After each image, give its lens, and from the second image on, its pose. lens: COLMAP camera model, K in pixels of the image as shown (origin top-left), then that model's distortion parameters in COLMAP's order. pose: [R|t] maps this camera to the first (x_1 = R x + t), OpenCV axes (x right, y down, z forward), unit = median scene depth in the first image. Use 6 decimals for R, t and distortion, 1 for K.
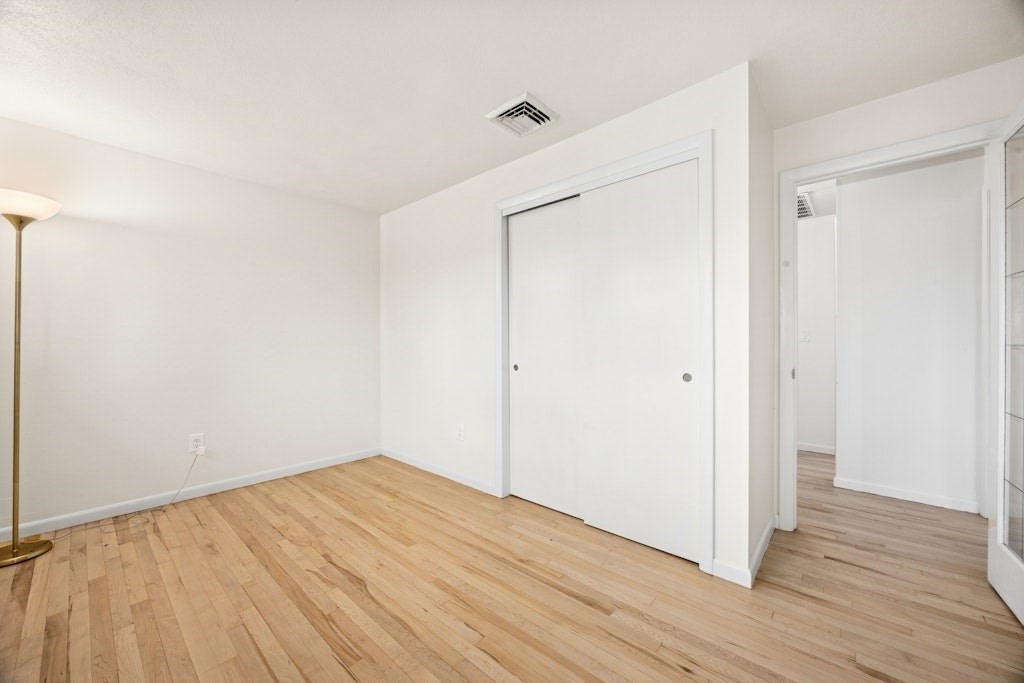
lens RADIAL K [[397.4, 0, 504.4], [0, 397.4, 343.2], [0, 0, 1]] dist [-0.000259, -0.000193]
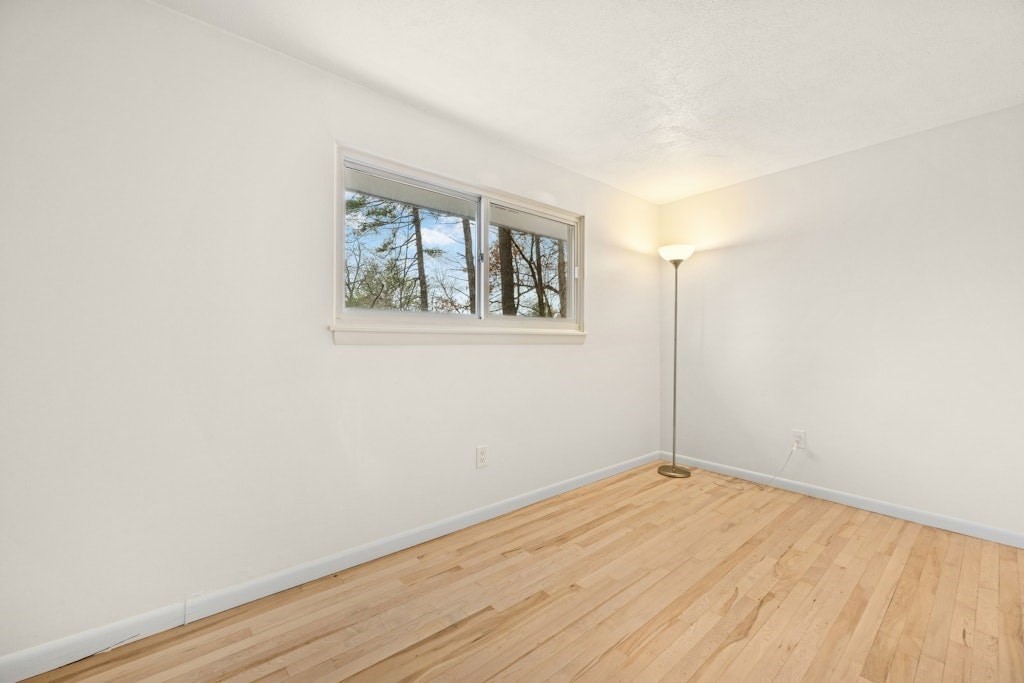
lens RADIAL K [[397.4, 0, 504.7], [0, 397.4, 339.3], [0, 0, 1]] dist [-0.000259, -0.000193]
pose [[-0.146614, 0.004084, -0.989185, 0.400620], [-0.000410, 0.999991, 0.004190, -0.007548], [0.989194, 0.001020, -0.146611, 0.493130]]
